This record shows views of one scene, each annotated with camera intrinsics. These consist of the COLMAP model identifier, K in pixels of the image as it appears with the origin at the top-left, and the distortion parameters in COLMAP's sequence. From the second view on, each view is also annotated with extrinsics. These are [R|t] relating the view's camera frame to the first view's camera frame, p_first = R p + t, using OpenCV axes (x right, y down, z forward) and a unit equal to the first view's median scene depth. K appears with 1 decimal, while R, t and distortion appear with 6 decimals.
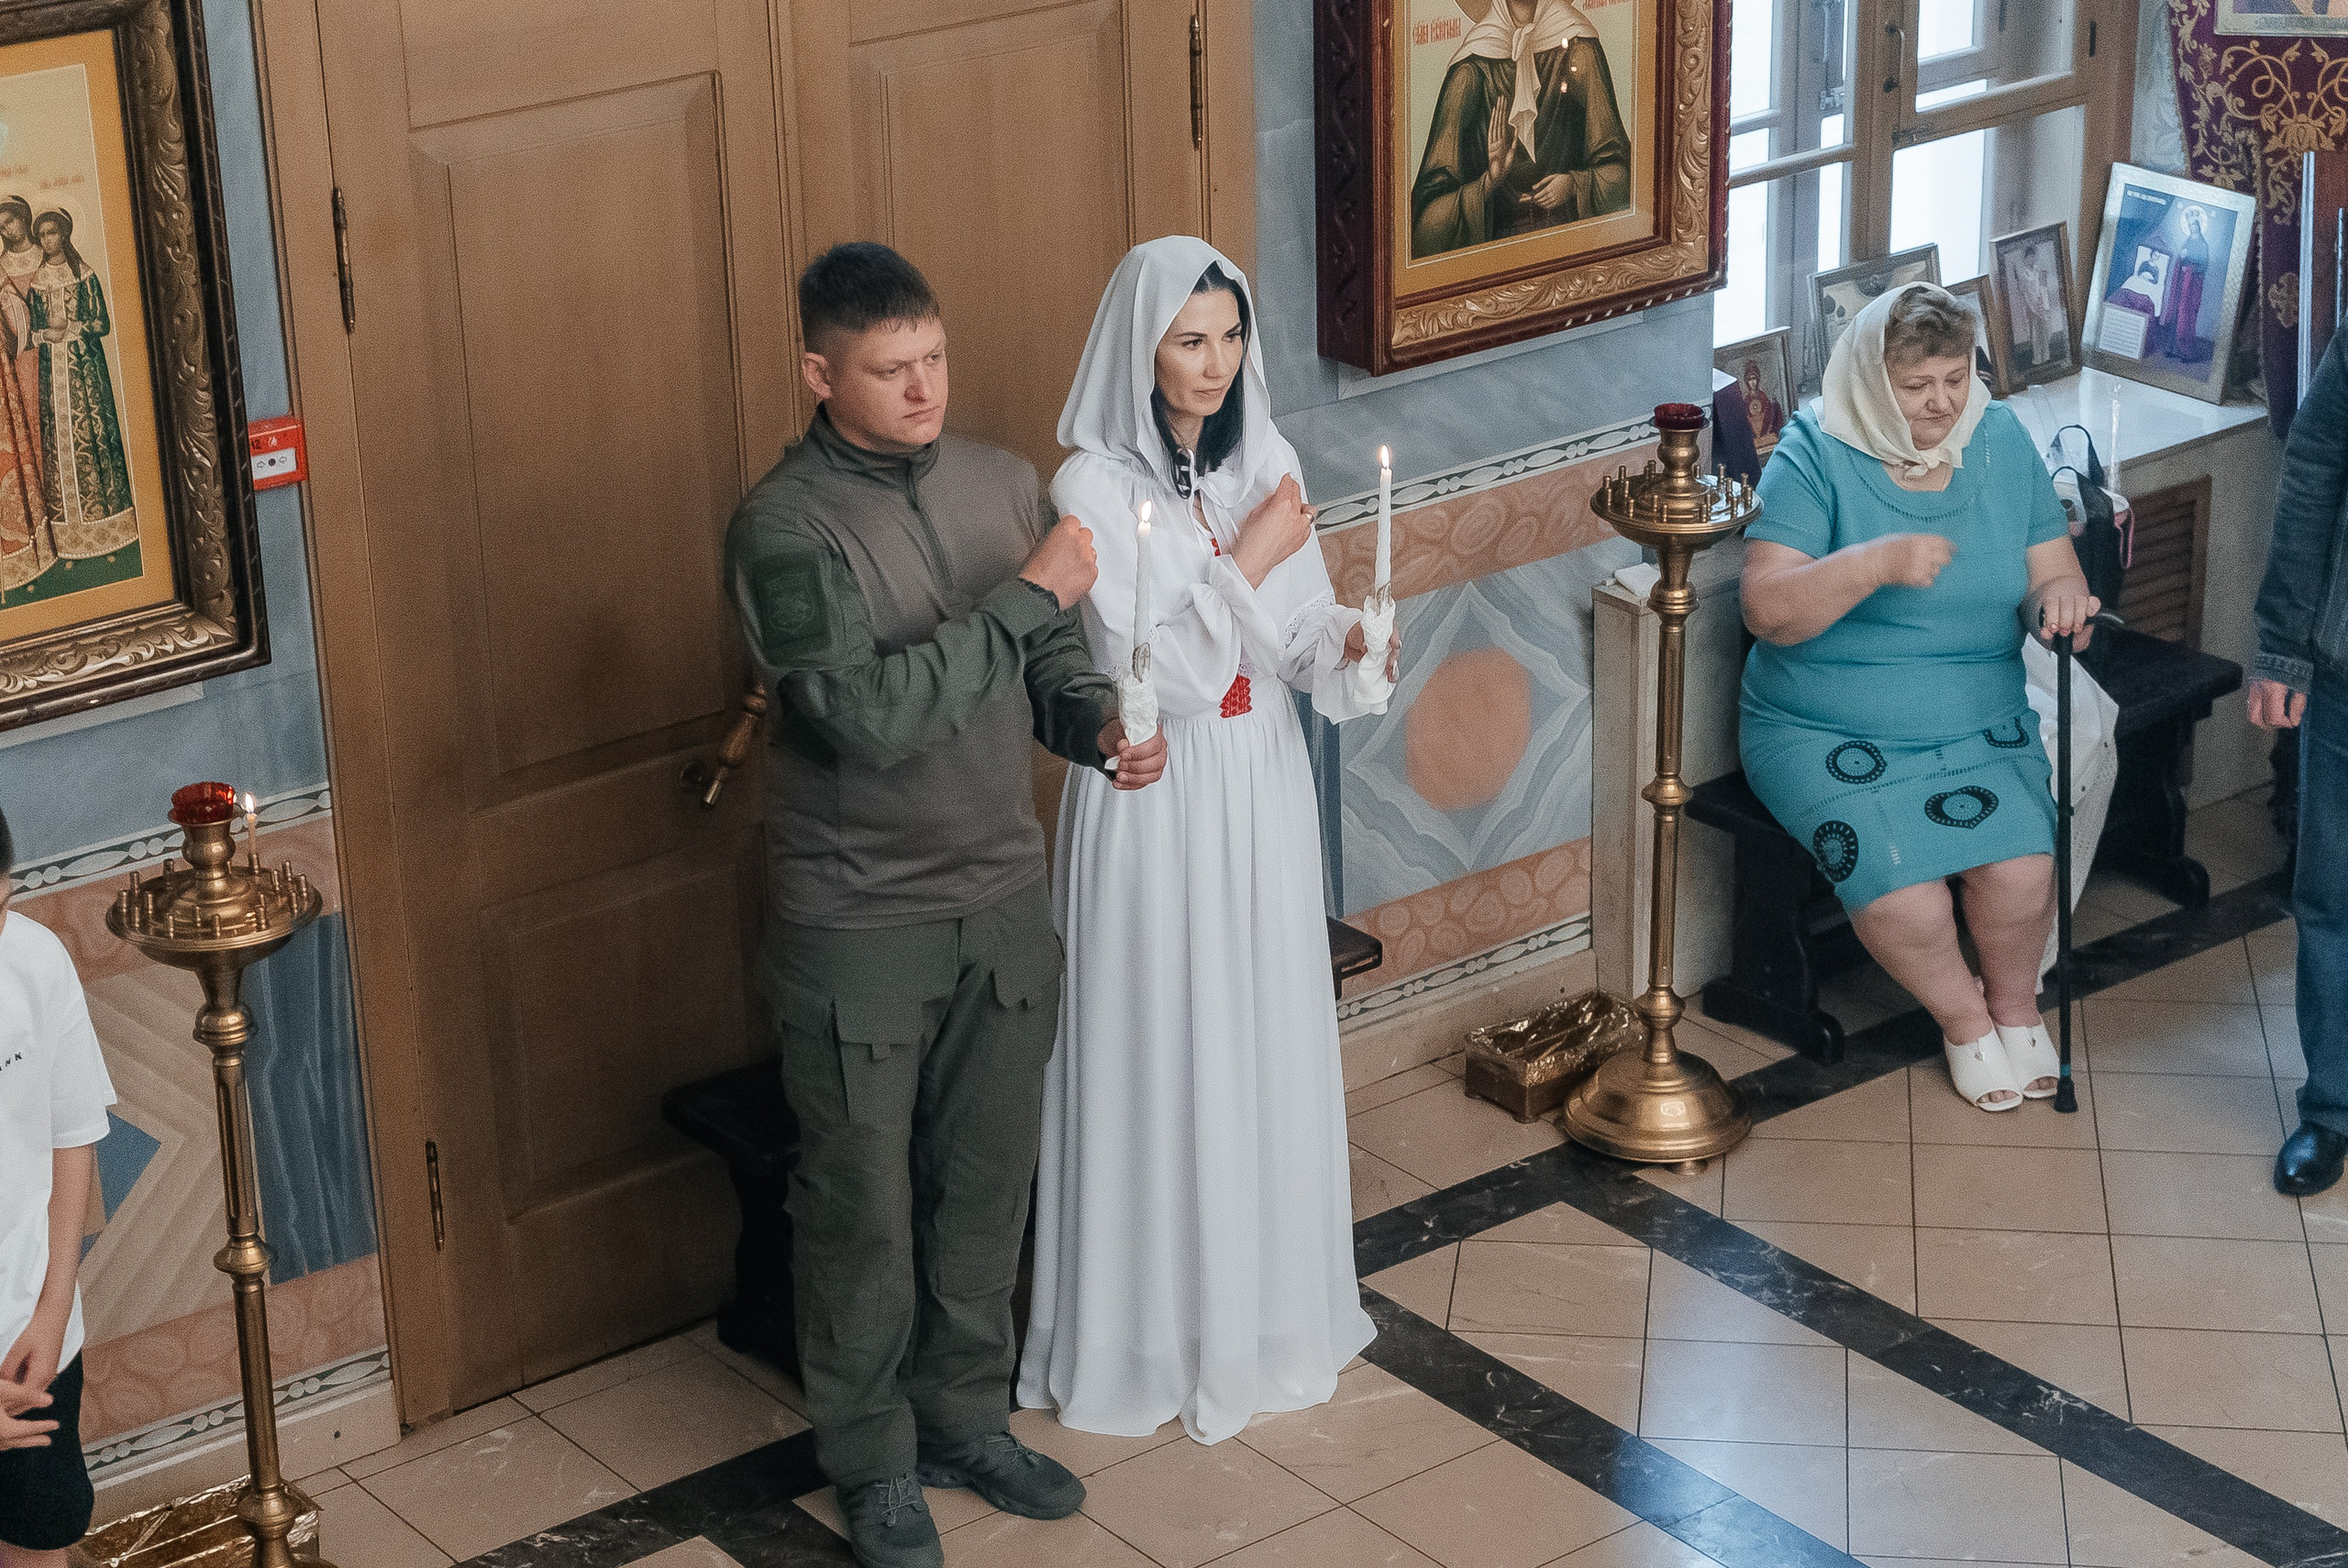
lens RADIAL K [[4642.3, 0, 1084.4], [0, 4642.3, 689.1], [0, 0, 1]] dist [0.050511, 0.000000]
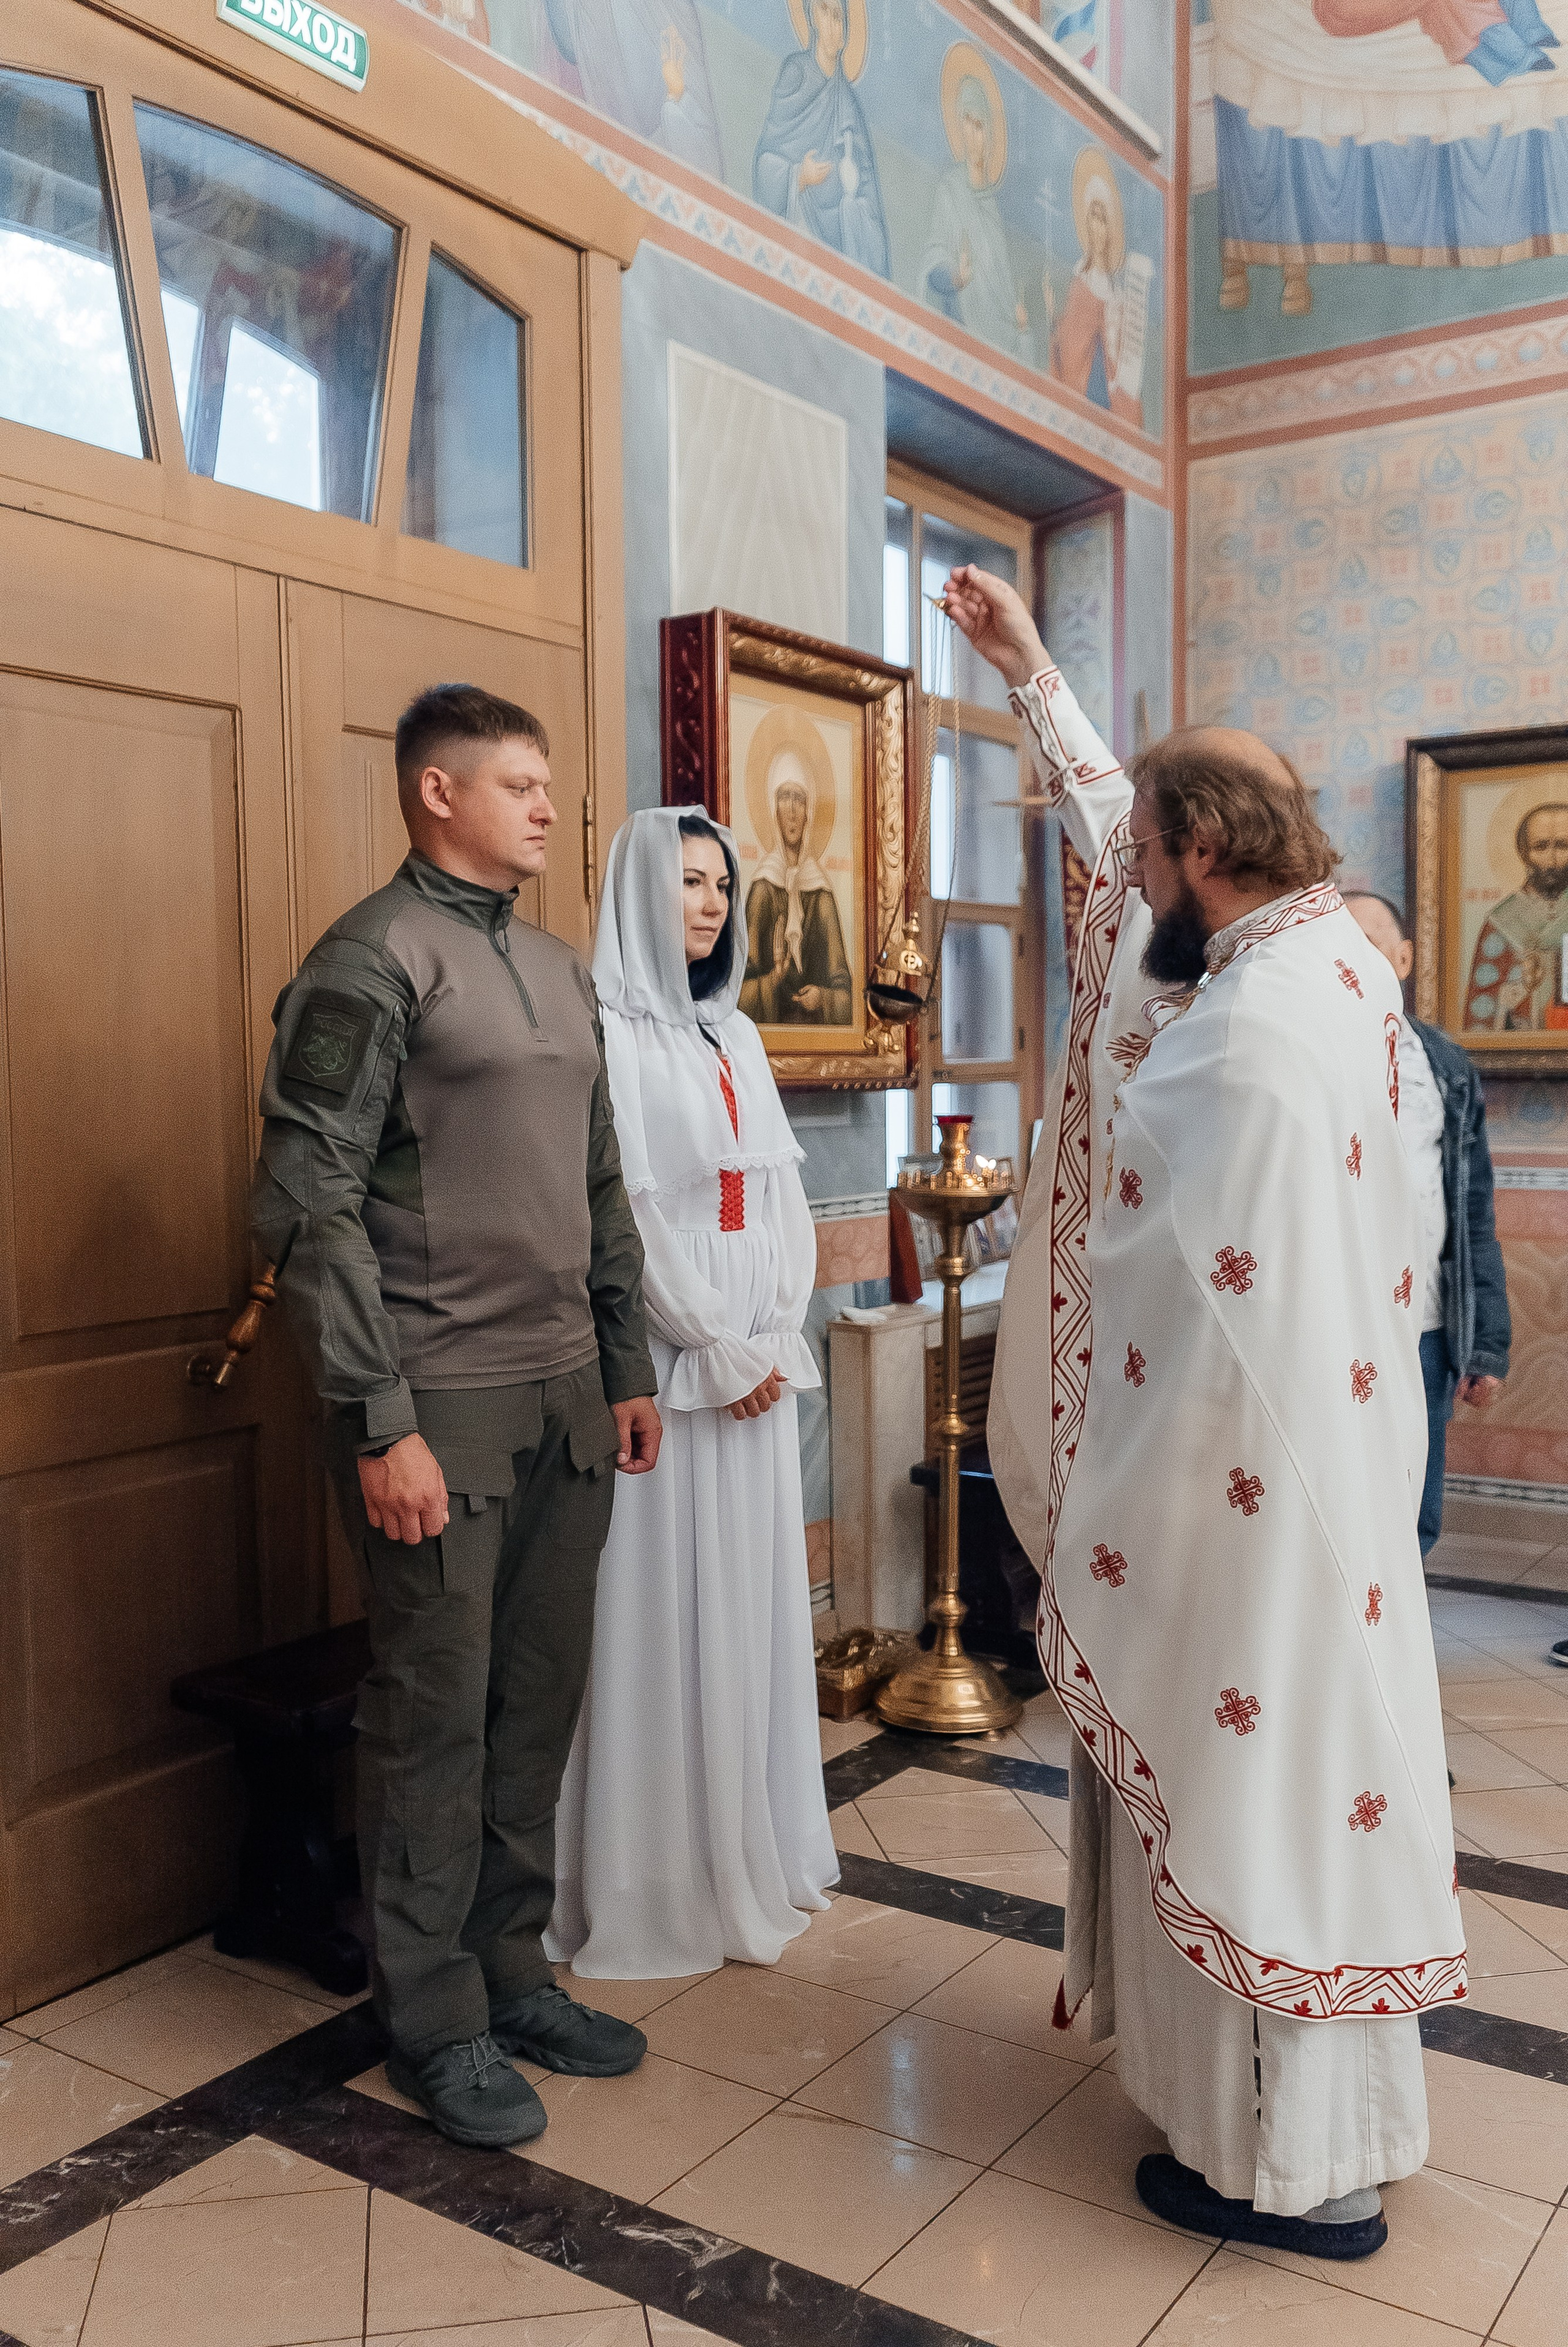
lens RADIAL K [[1992.1, 0, 736.2], [0, 1992.1, 1178.3], [0, 0, 1]] dist [-0.006010, -0.005795]
pose [[0.952473, 0.001511, 0.304619, -0.099763], [0.091688, 0.952194, -0.291411, 0.113556], [-0.290497, 0.305491, 0.906800, 0.509120]]
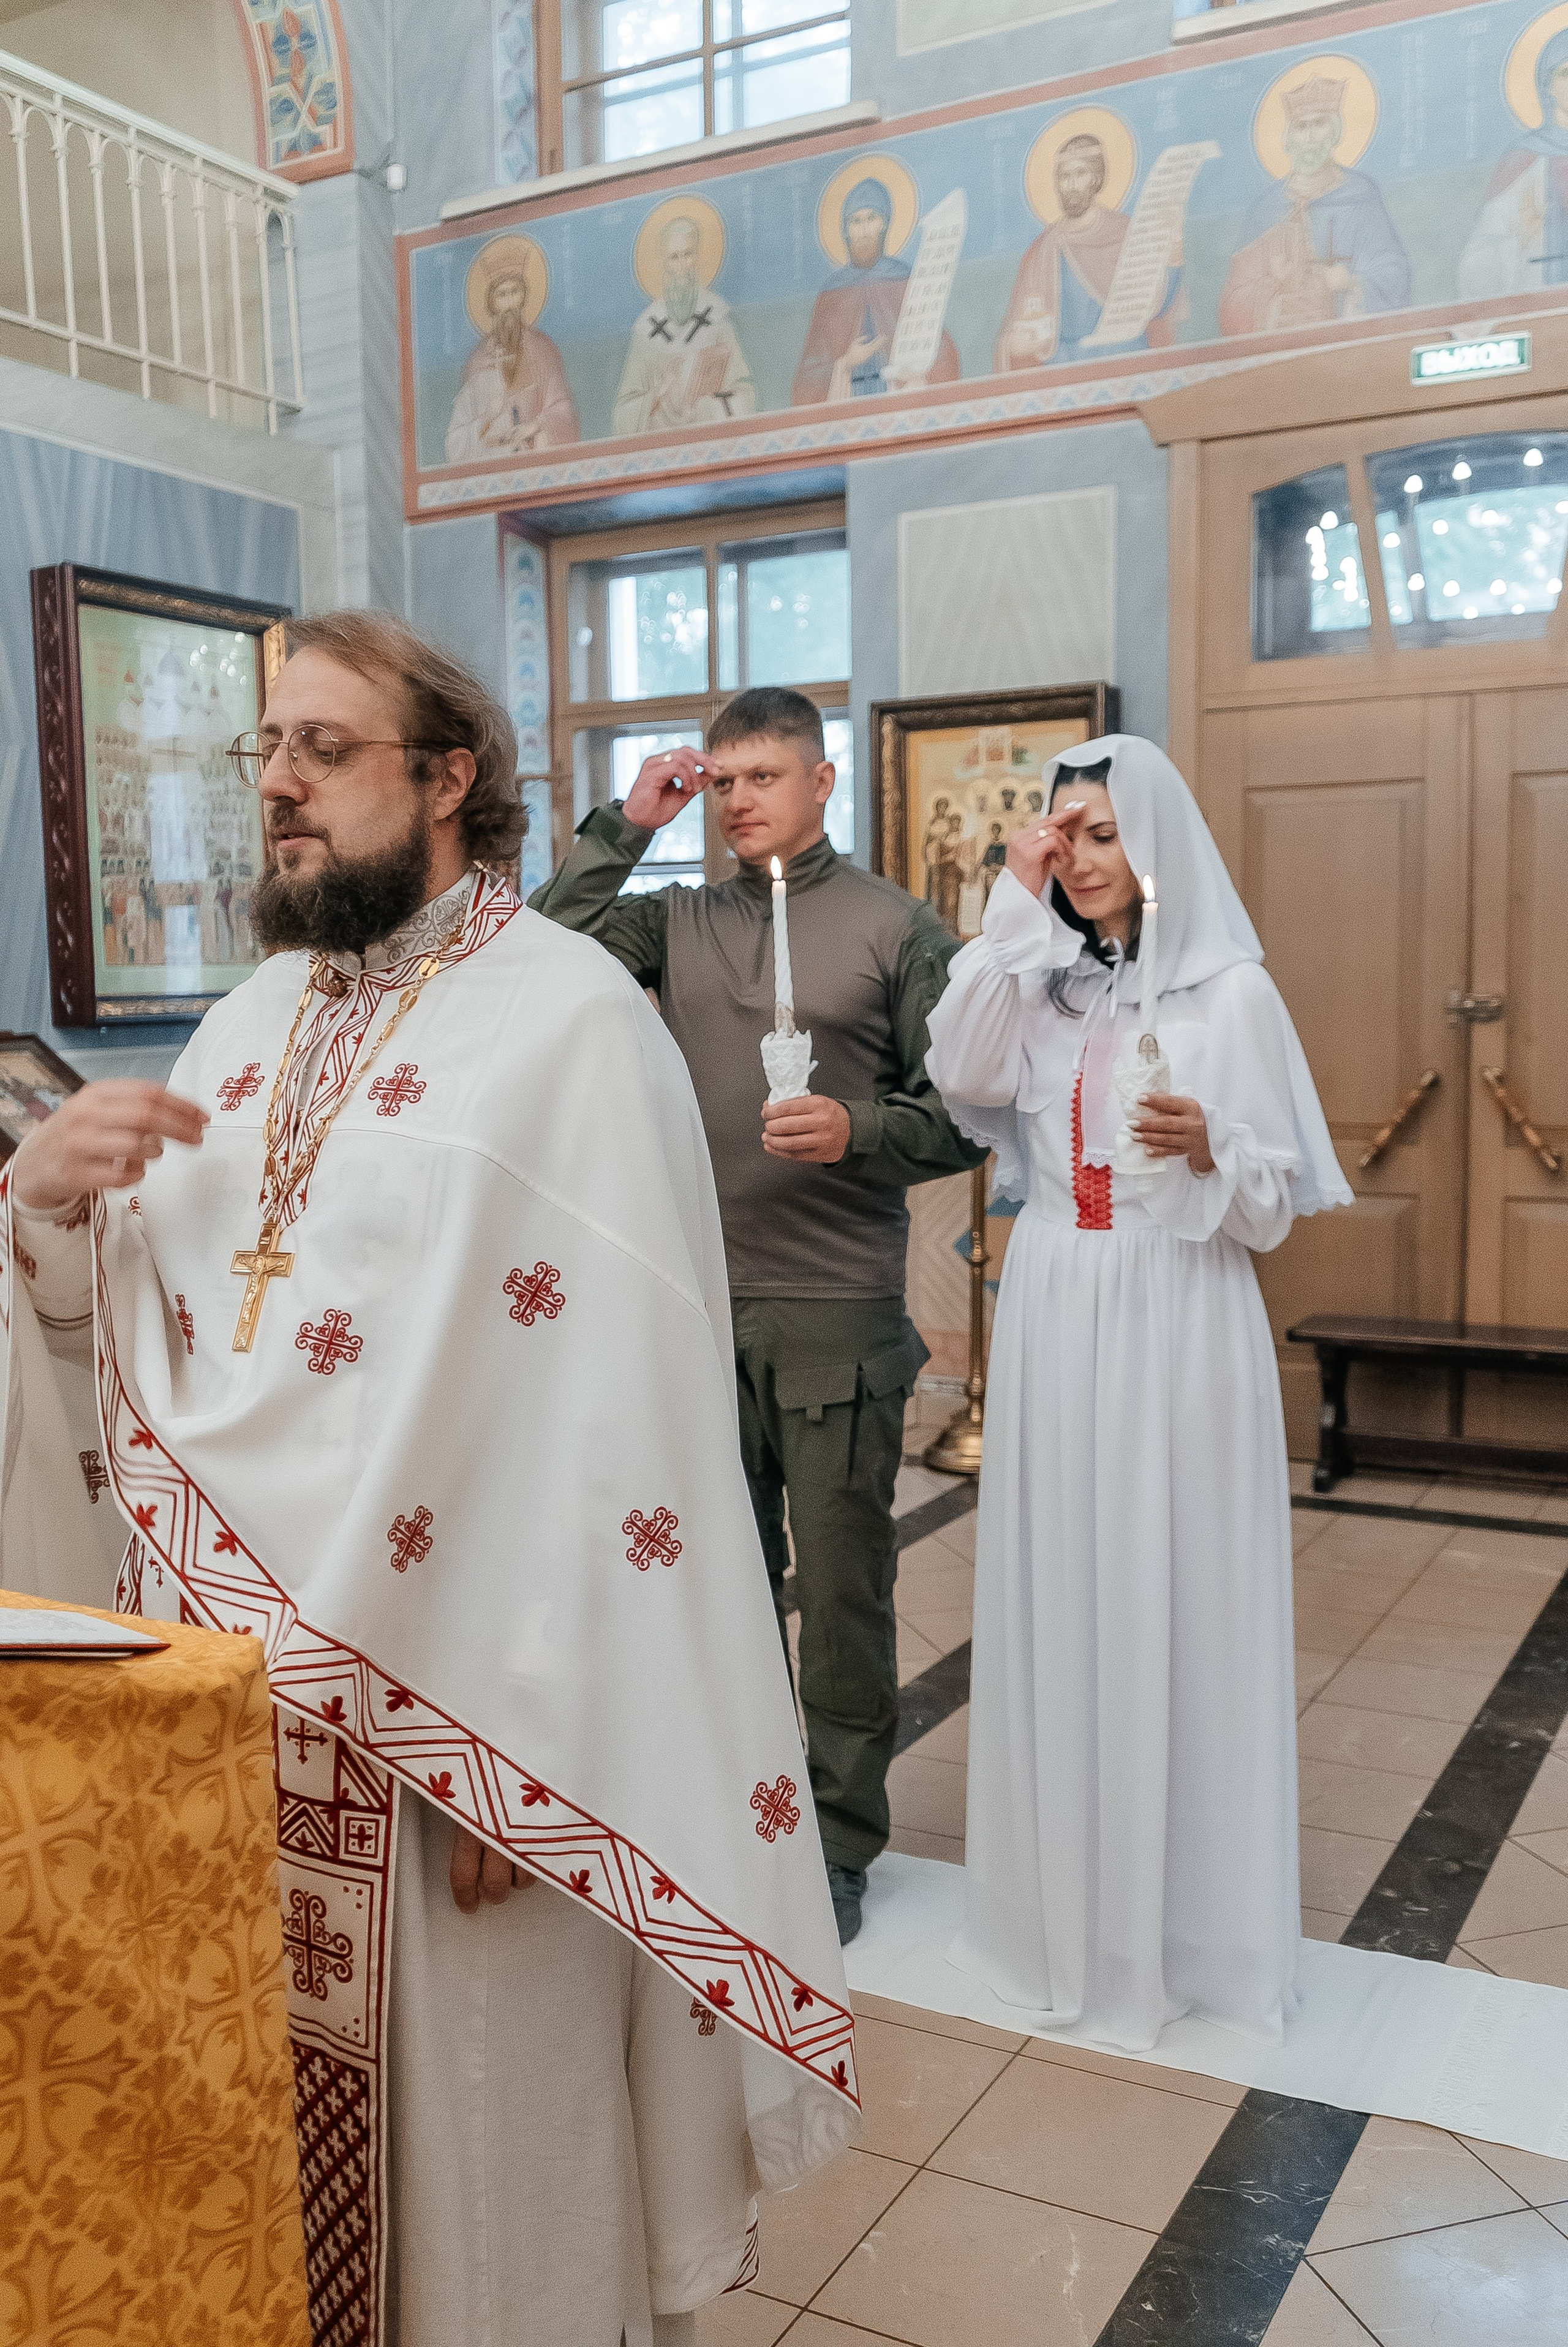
lens RADIAL K [[2042.5, 0, 774.0], [0, 2042.5, 1201.1], [0, 0, 1]] dist [-0.033189, 0.019233]
pose [[0.409044, 0.123949, -0.904057, 0.536737], [-0.323987, 0.945910, -0.016902, 0.121178], [0.853062, 0.299817, 0.427077, 0.416115]]
